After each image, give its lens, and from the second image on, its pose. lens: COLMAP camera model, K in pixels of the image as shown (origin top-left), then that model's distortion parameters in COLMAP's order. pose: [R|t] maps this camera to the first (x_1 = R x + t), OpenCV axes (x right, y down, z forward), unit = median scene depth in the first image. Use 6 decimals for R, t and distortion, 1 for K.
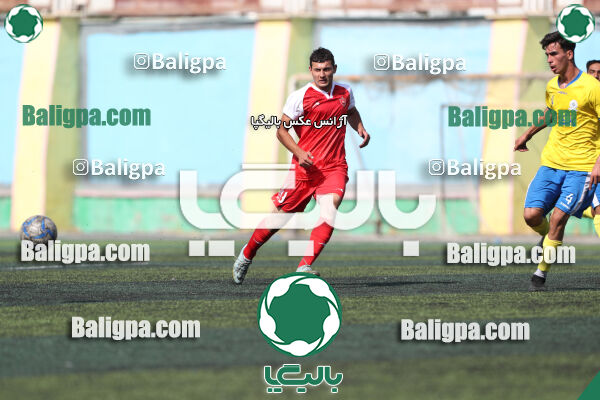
lens RADIAL K [[3592.6, 0, 300.0], [0, 3592.6, 200.0], [0, 0, 1]] dist [-0.653727, 3.977244]
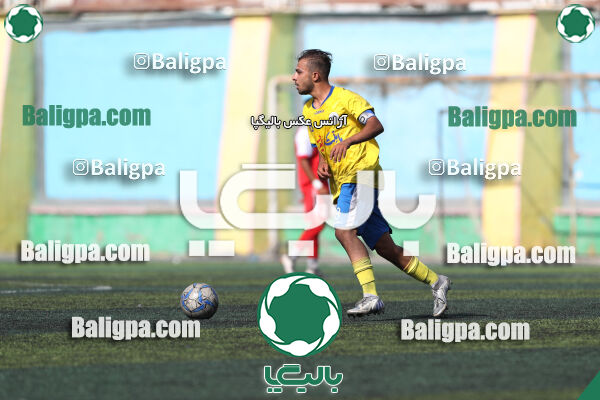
lens RADIAL K [[3592.6, 0, 300.0], [0, 3592.6, 200.0], [0, 0, 1]] dist [-0.653727, 3.977244]
pose [[0.999999, -0.001462, -0.000017, 0.004602], [0.001462, 0.999999, 0.000044, -0.004275], [0.000017, -0.000044, 1.000000, 0.106241]]
